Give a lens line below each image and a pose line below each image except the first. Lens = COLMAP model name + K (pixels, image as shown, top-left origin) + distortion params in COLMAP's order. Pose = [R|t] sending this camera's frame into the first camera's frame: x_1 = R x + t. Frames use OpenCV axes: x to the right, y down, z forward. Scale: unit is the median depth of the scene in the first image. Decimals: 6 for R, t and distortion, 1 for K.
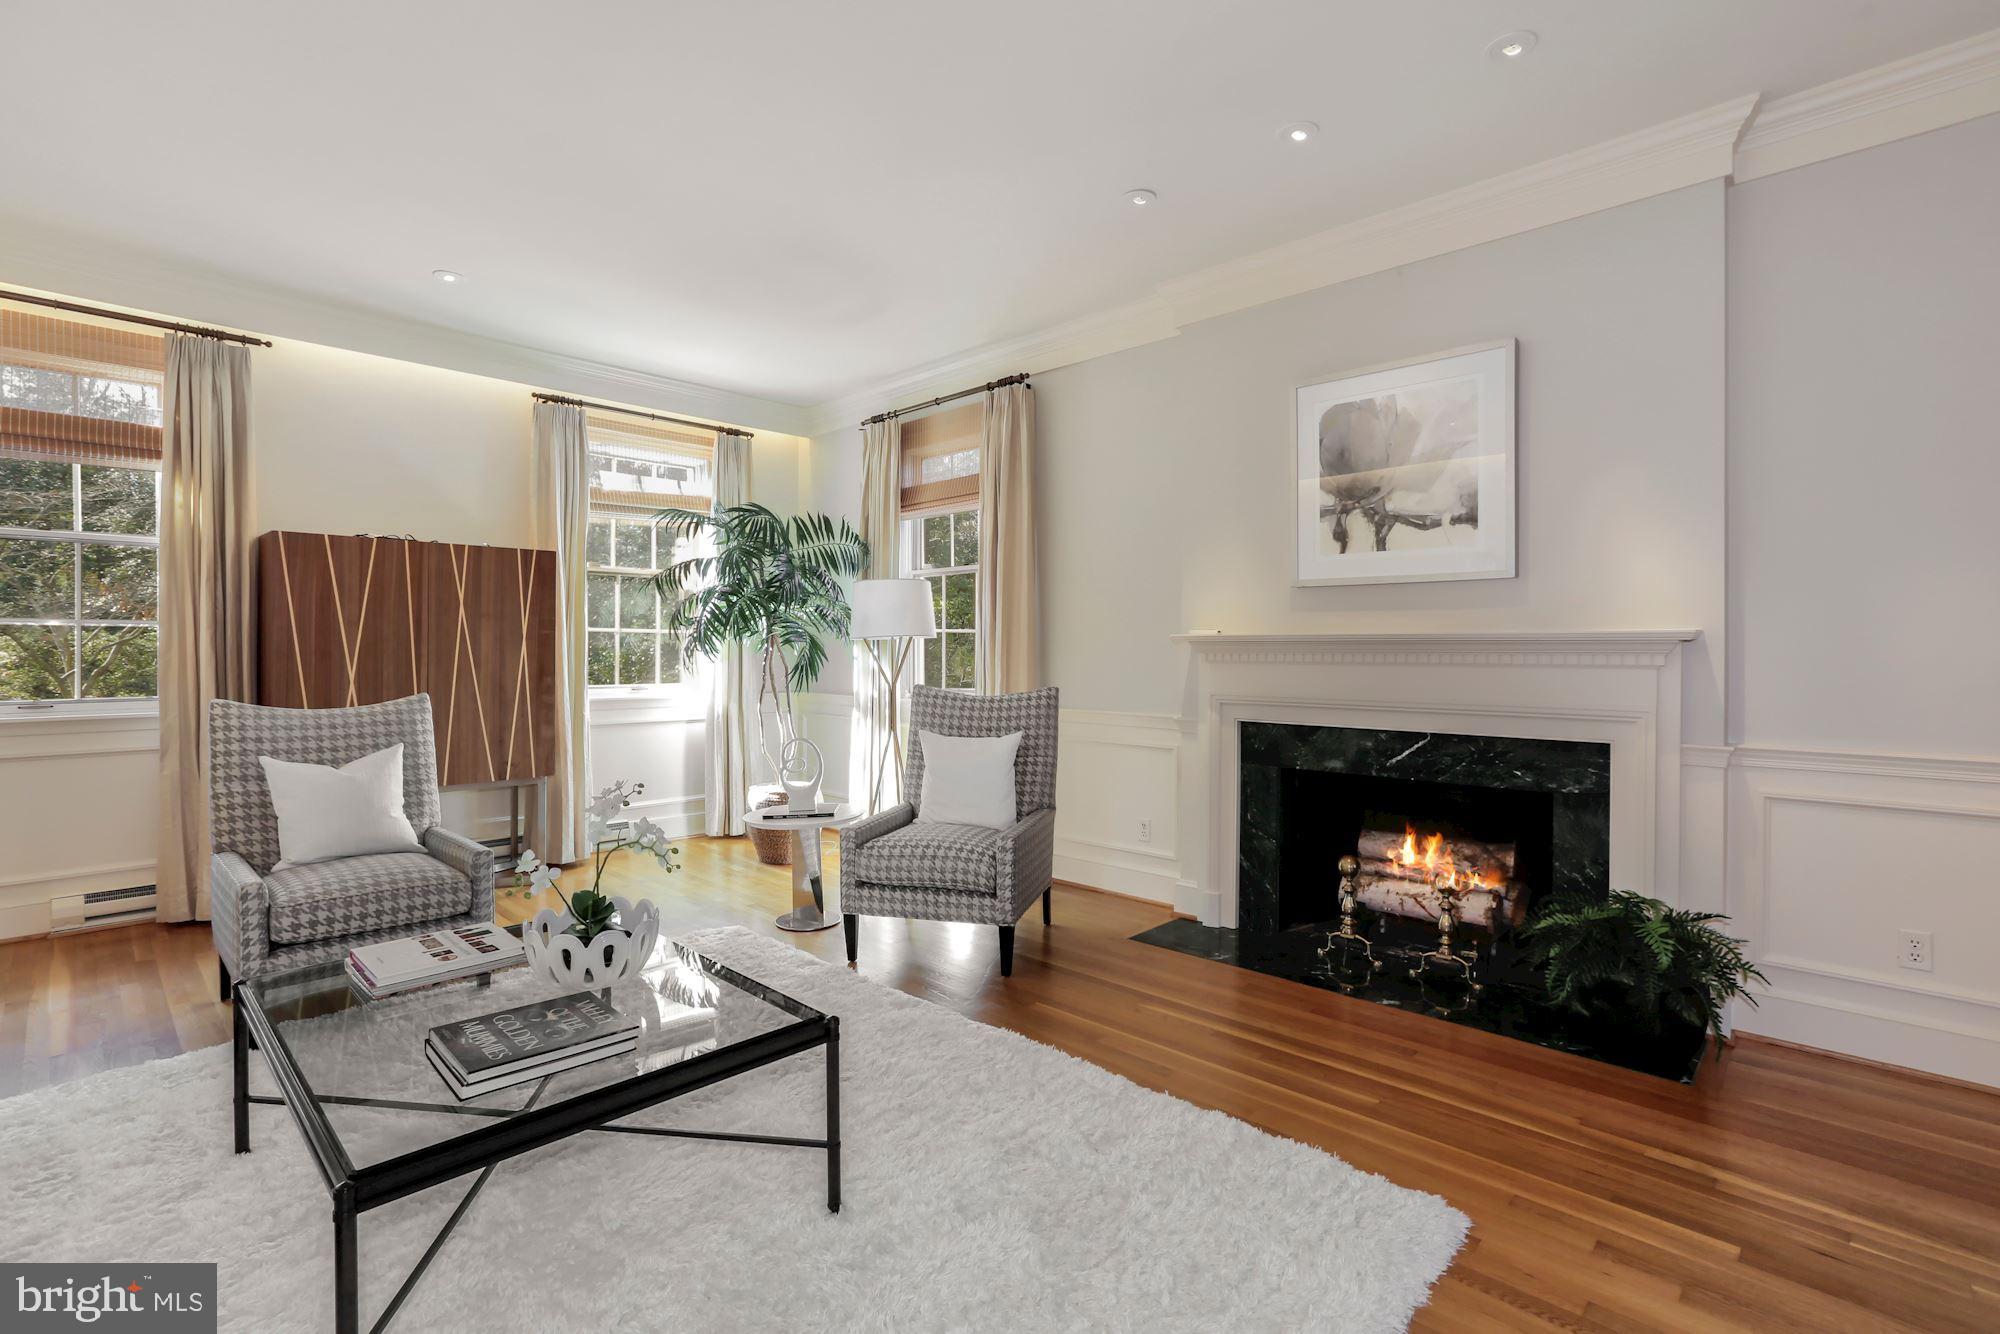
lens RADIAL K [[912.6, 0, 1001.5], [0, 912.6, 634.8], [0, 0, 1]] dist [-0.039687, 0.013877]
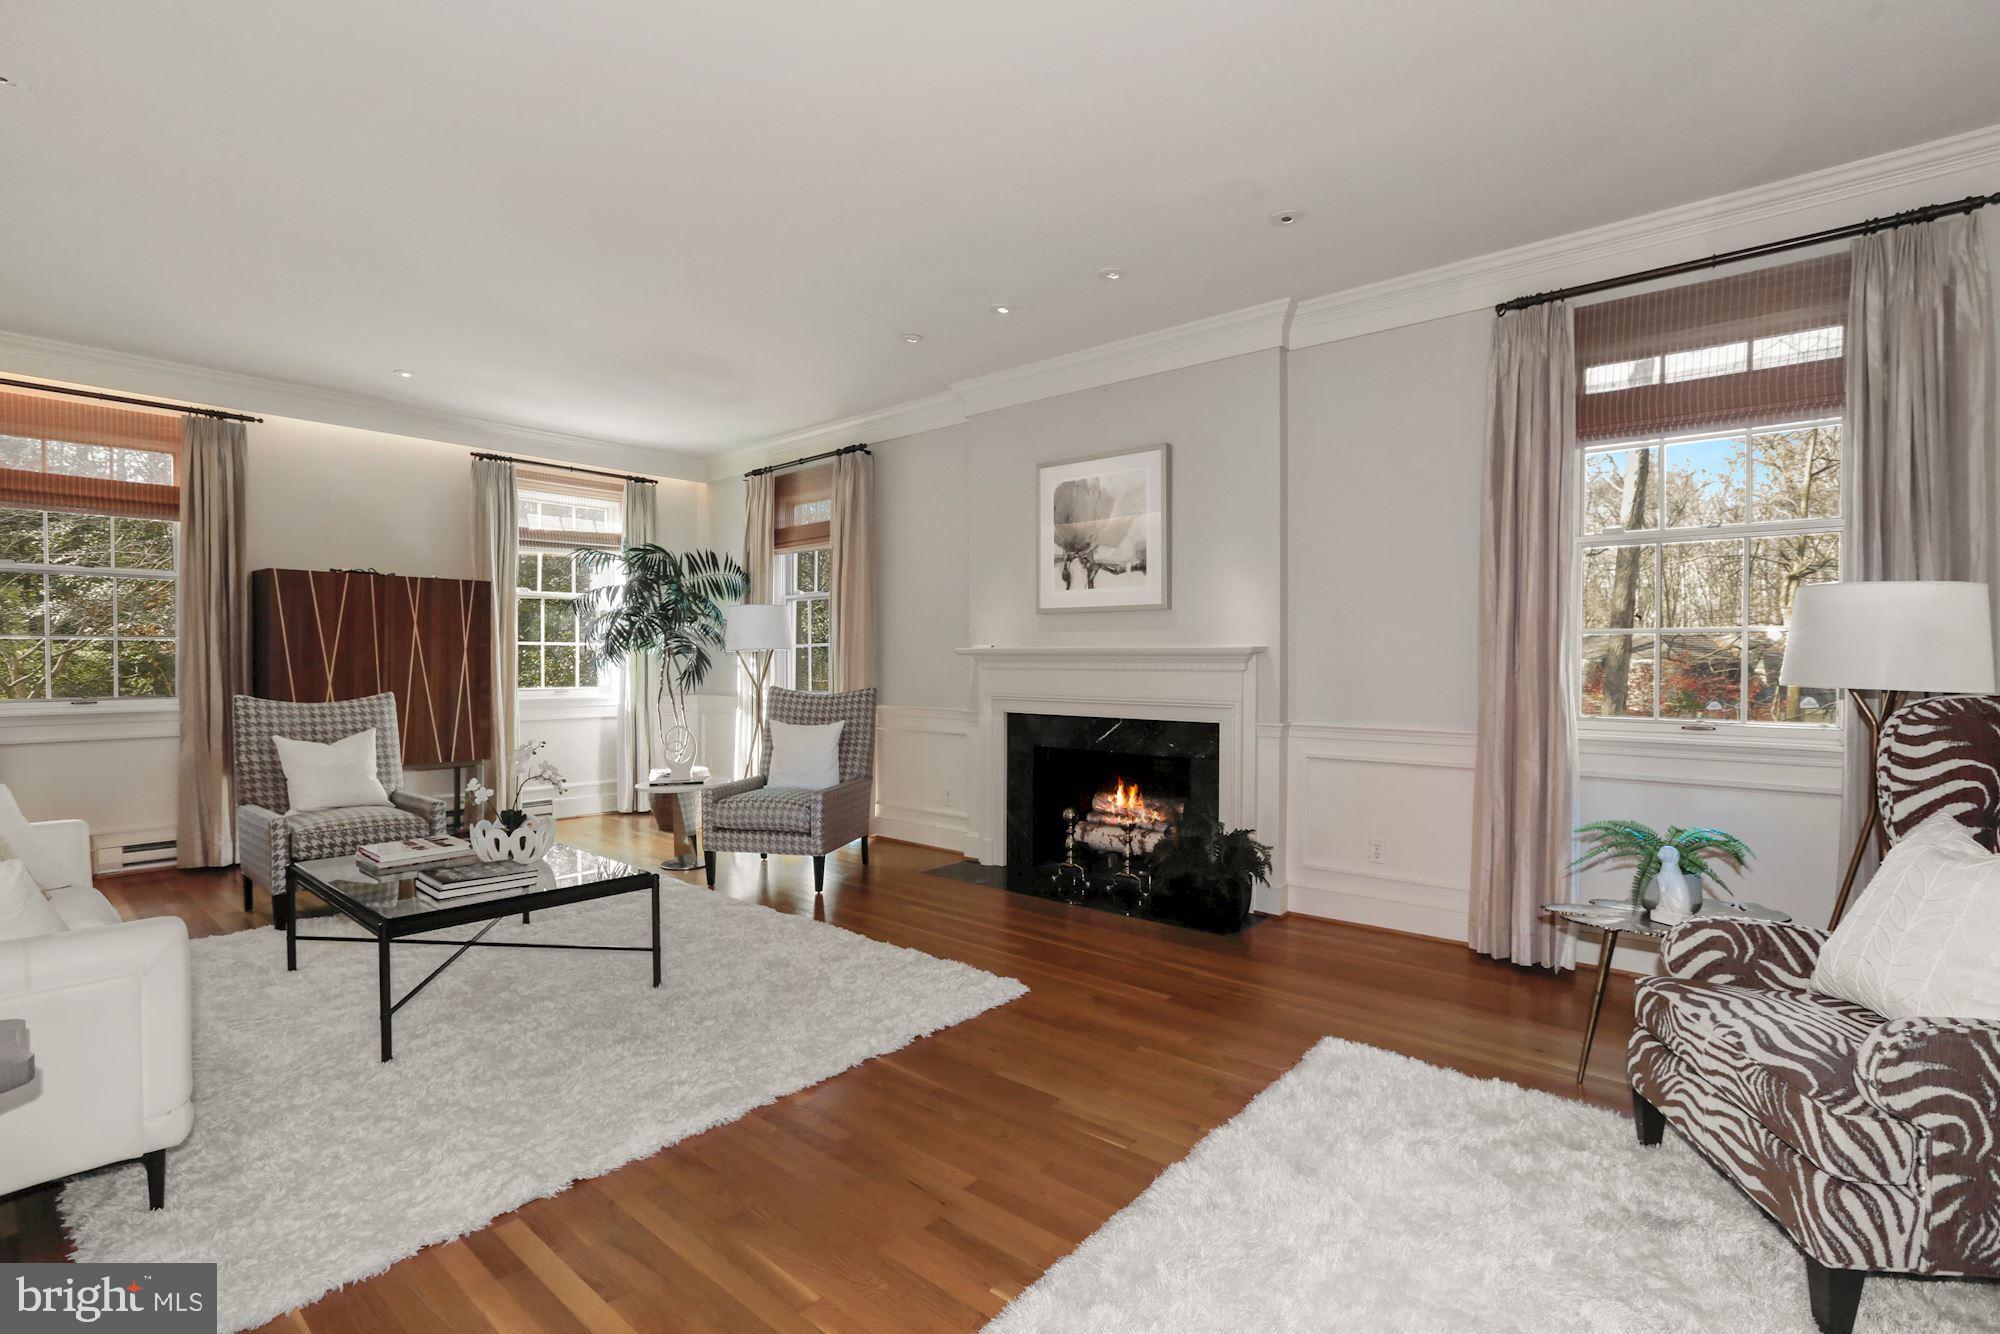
lens RADIAL K [[912.6, 0, 990.7], [0, 912.6, 653.9], [0, 0, 1]] dist [-0.039687, 0.013877]
pose [[0.998906, 0.000634, 0.046759, 0.176128], [-0.001043, 0.999962, 0.008702, -0.003485], [-0.046752, -0.008741, 0.998868, -0.353519]]
